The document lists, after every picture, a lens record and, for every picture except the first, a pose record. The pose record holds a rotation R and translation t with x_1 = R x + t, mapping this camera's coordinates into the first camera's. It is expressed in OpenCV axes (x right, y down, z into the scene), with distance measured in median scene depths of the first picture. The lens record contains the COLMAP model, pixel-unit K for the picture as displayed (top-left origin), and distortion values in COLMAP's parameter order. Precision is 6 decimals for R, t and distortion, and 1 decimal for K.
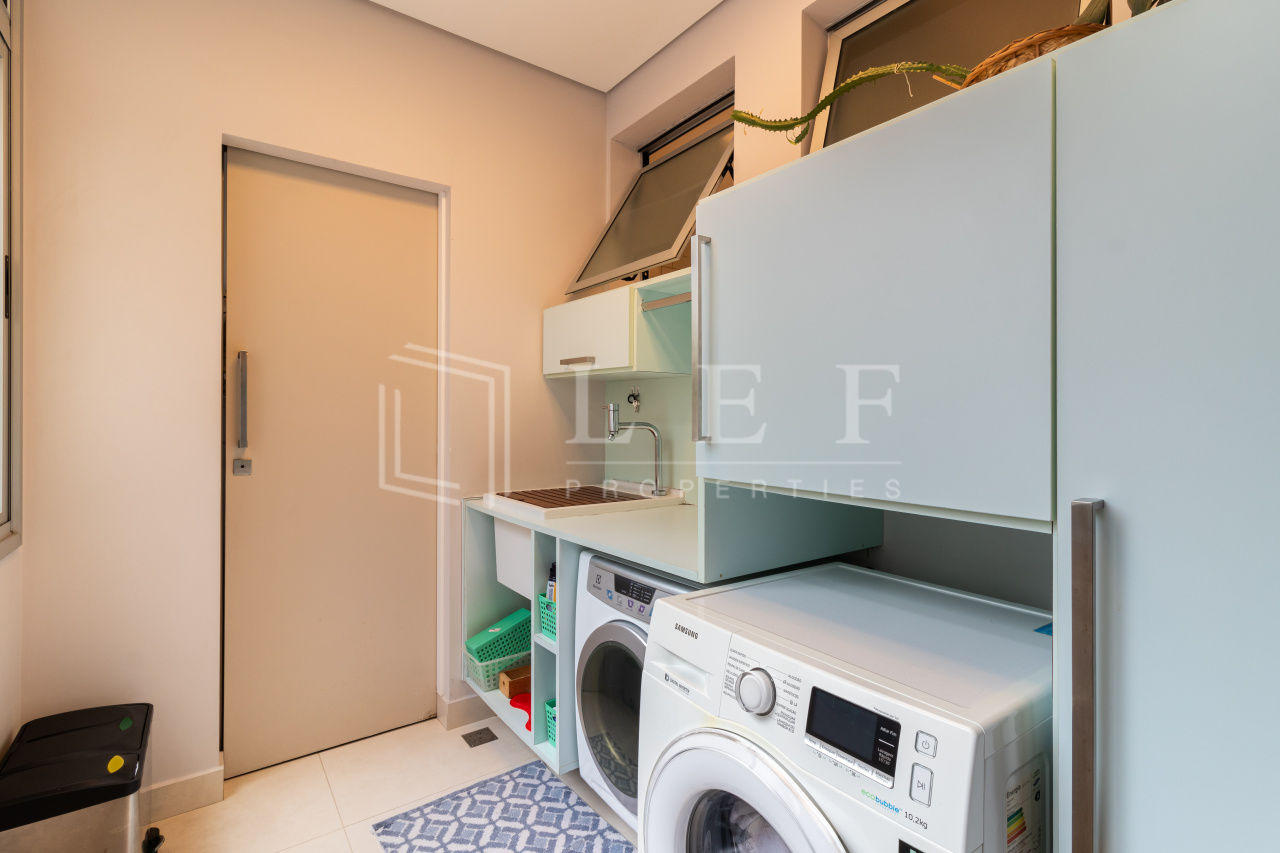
lens RADIAL K [[602.5, 0, 649.9], [0, 602.5, 416.6], [0, 0, 1]] dist [0.006016, -0.000600]
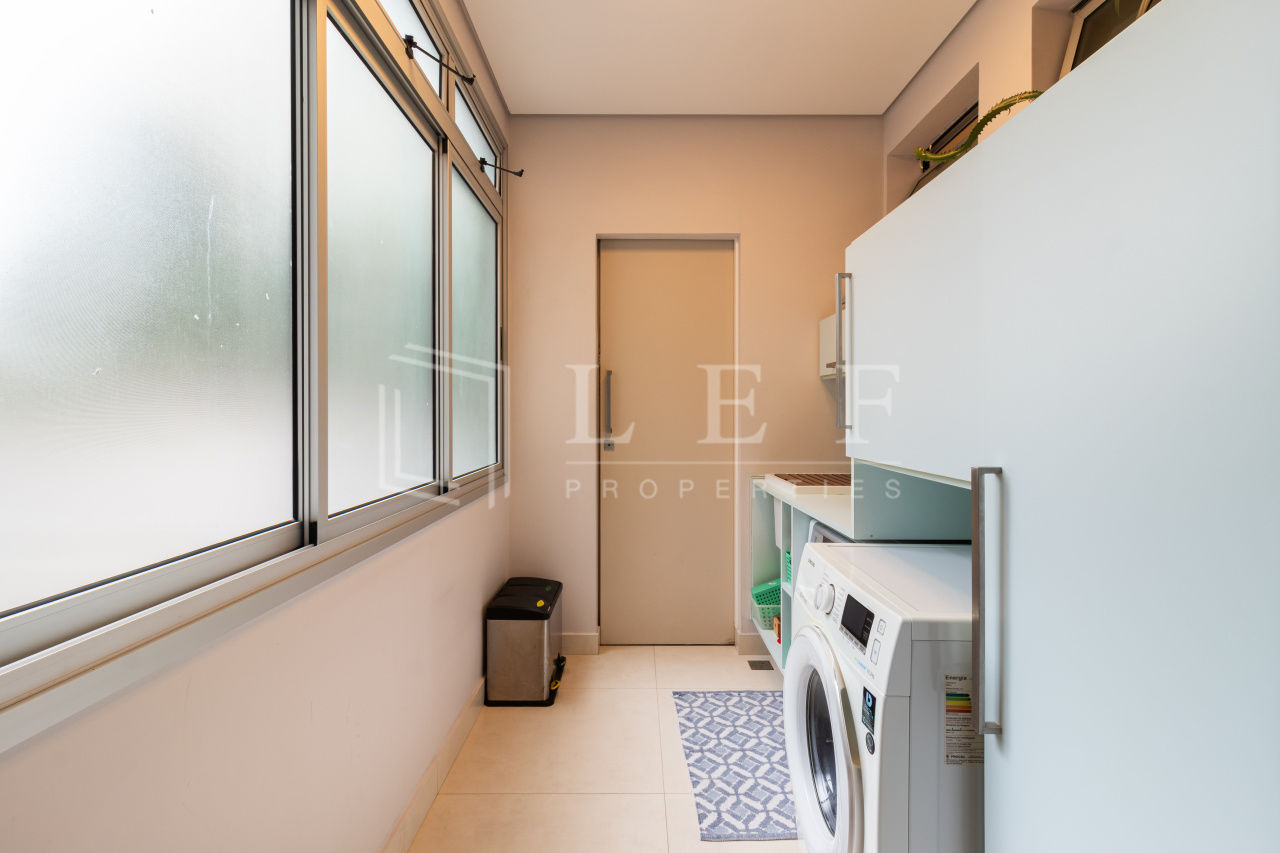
lens RADIAL K [[602.5, 0, 633.7], [0, 602.5, 424.1], [0, 0, 1]] dist [0.006016, -0.000600]
pose [[0.799896, 0.007969, -0.600086, 0.311485], [0.000282, 0.999907, 0.013655, 0.007917], [0.600139, -0.011092, 0.799819, -0.200218]]
